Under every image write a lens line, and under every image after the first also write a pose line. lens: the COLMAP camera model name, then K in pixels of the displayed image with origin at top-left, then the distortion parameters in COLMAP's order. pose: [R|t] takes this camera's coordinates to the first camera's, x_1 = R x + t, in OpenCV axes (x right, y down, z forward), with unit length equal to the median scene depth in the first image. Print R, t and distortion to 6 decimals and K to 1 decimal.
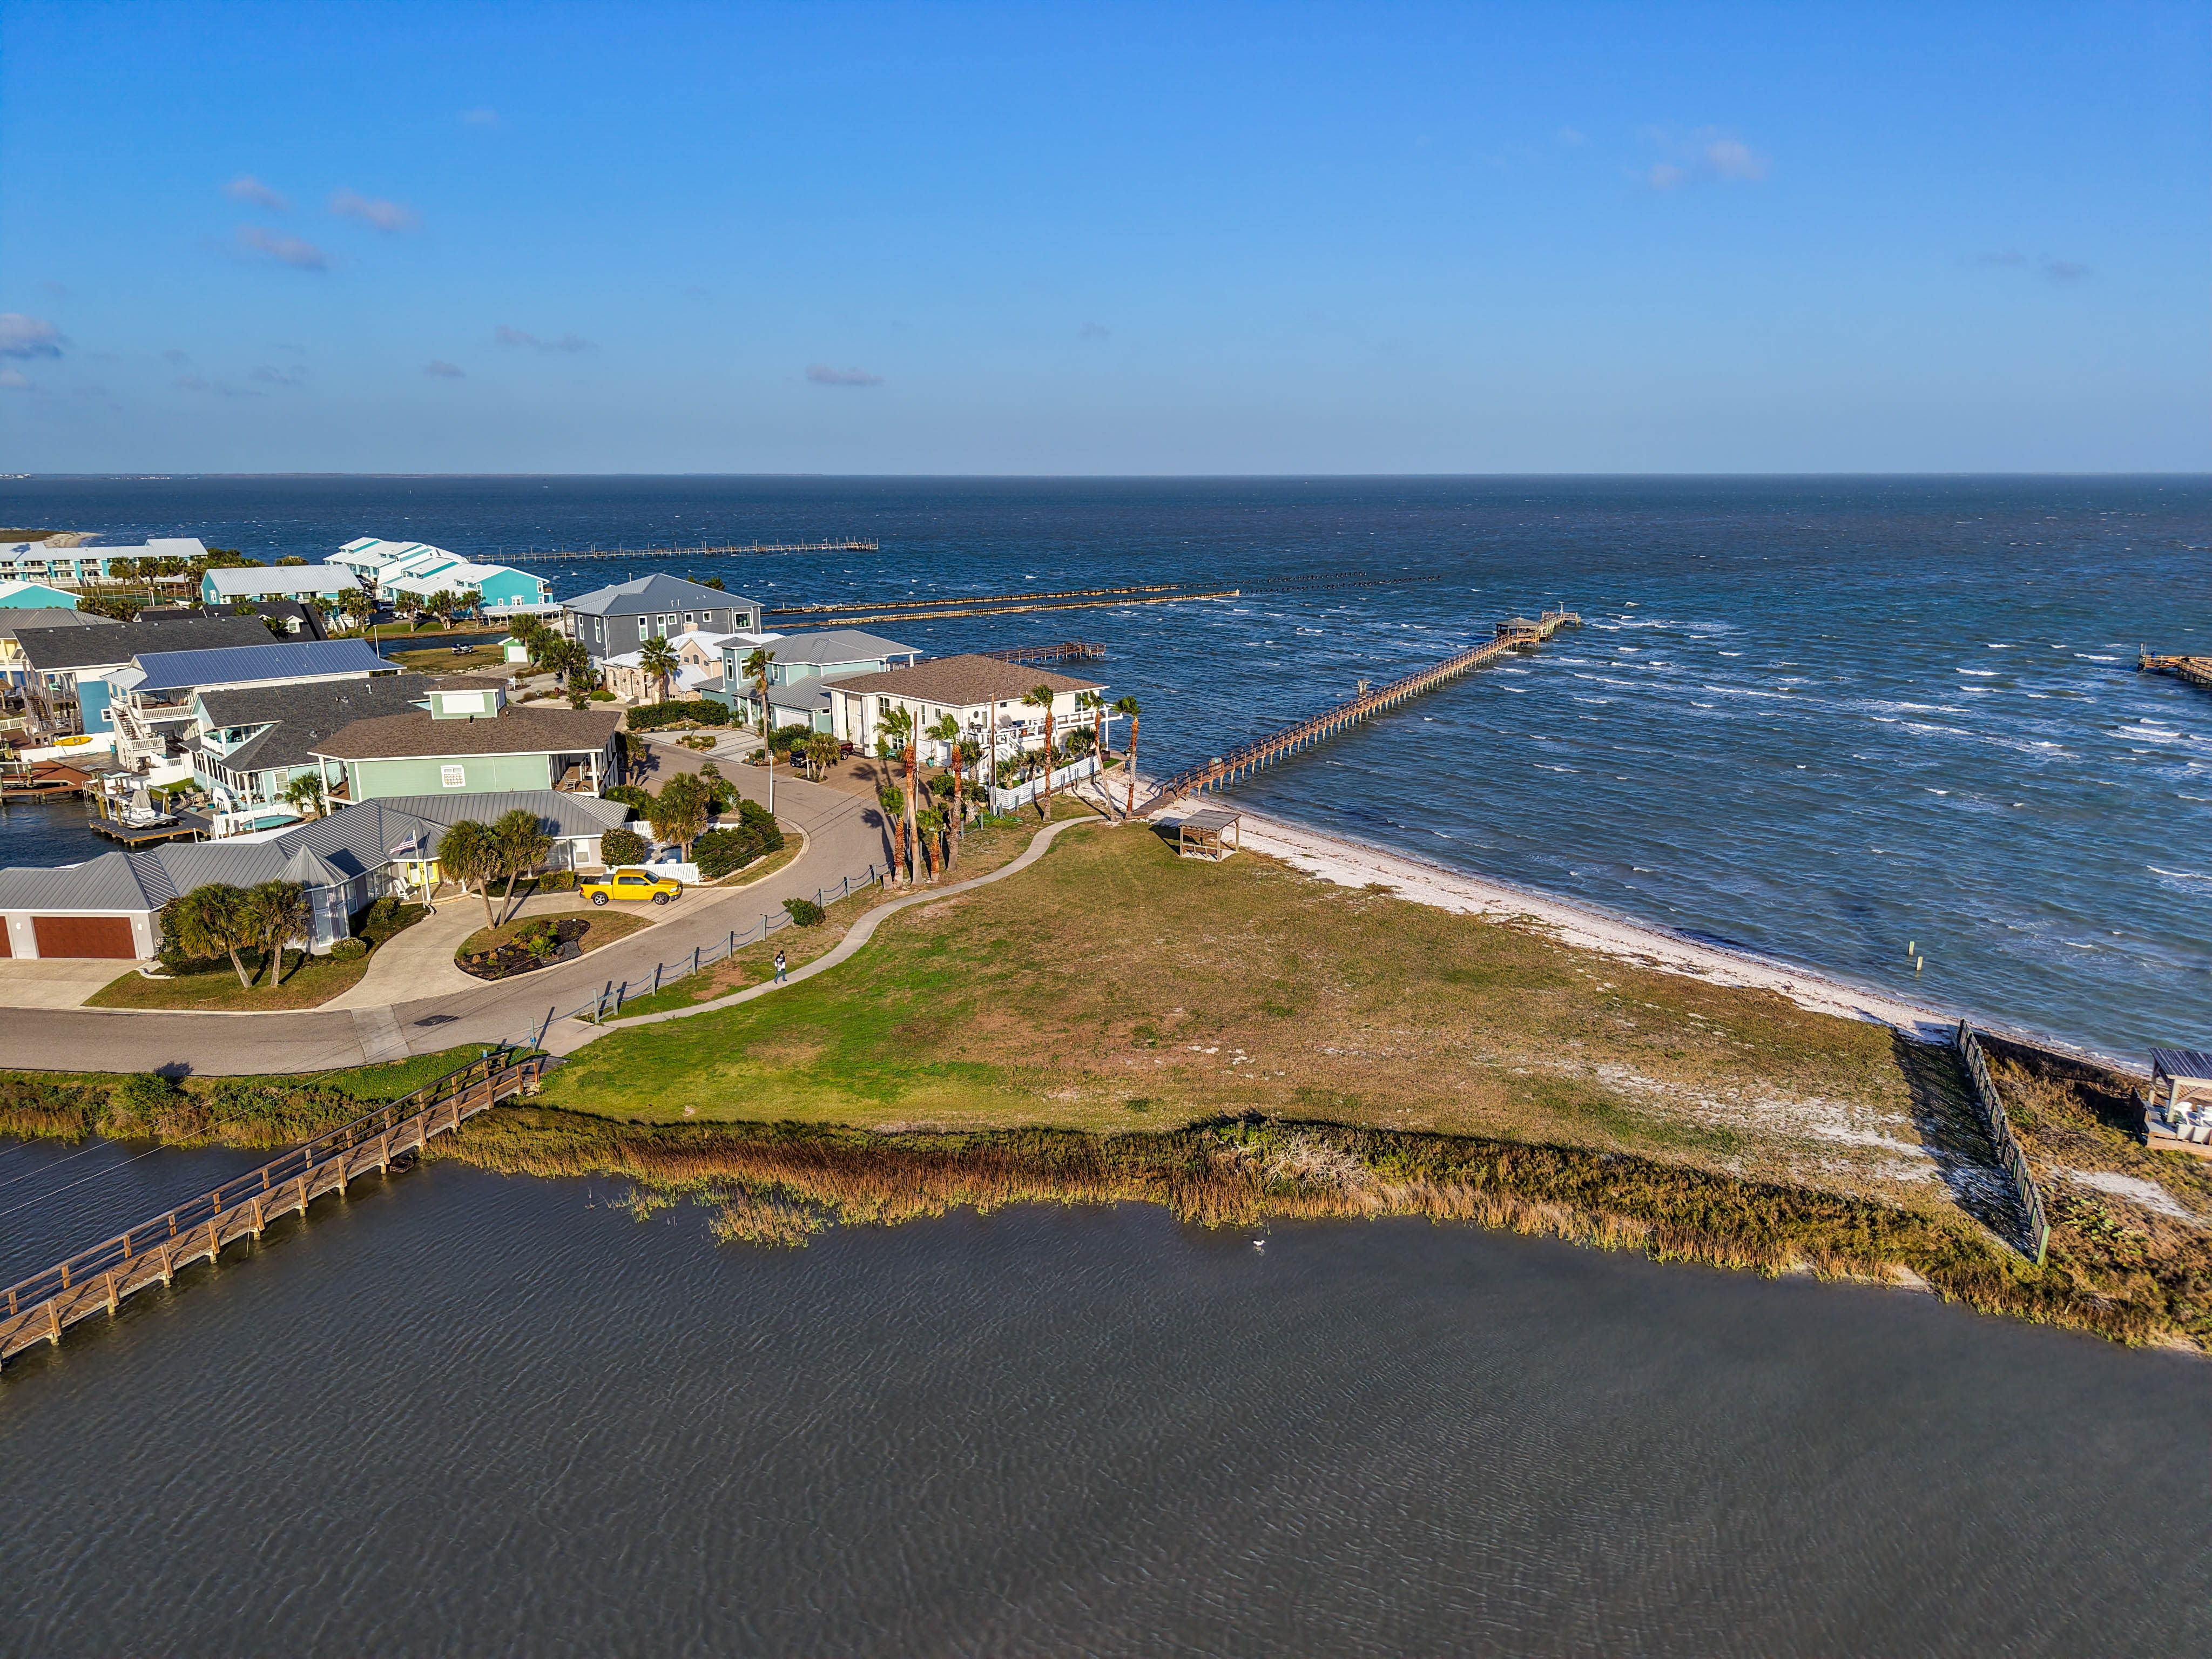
lens RADIAL K [[1458.8, 0, 1106.0], [0, 1458.8, 829.5], [0, 0, 1]] dist [0.044229, -0.036718]
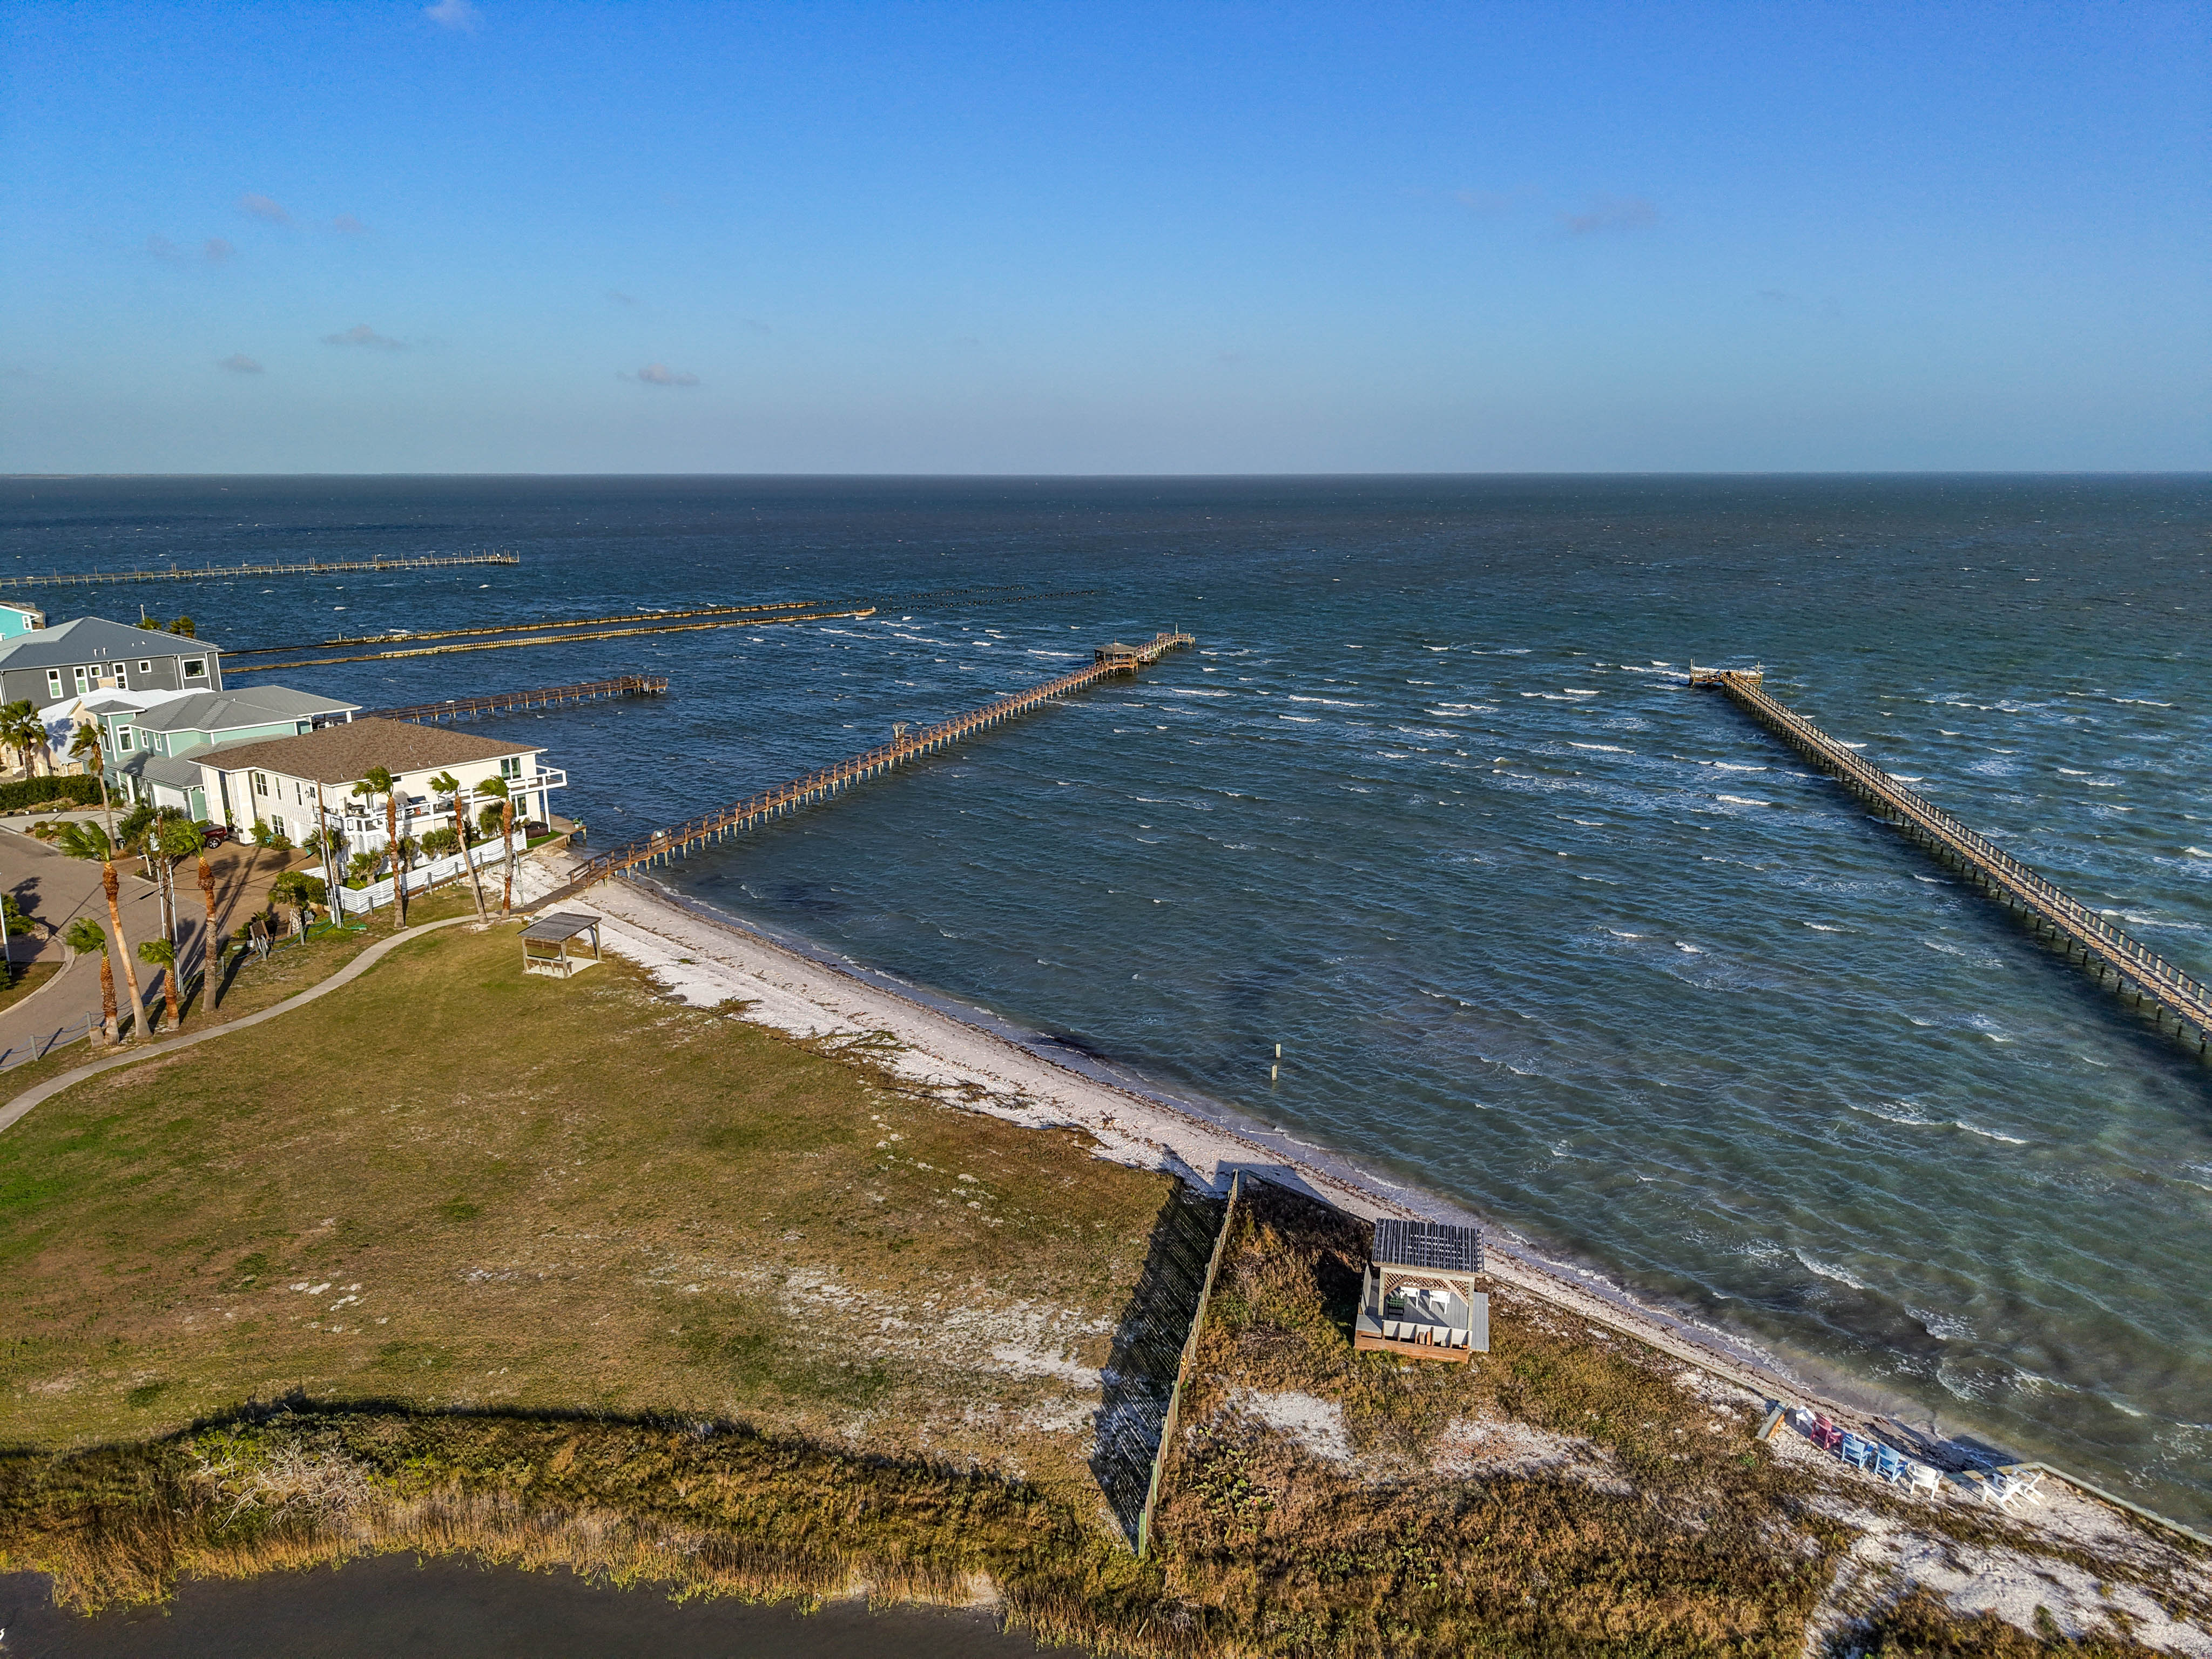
lens RADIAL K [[1458.8, 0, 1106.0], [0, 1458.8, 829.5], [0, 0, 1]] dist [0.044229, -0.036718]
pose [[0.987148, -0.039400, 0.154877, 0.395537], [0.039026, 0.999223, 0.005455, -0.086666], [-0.154971, 0.000659, 0.987919, 0.159744]]
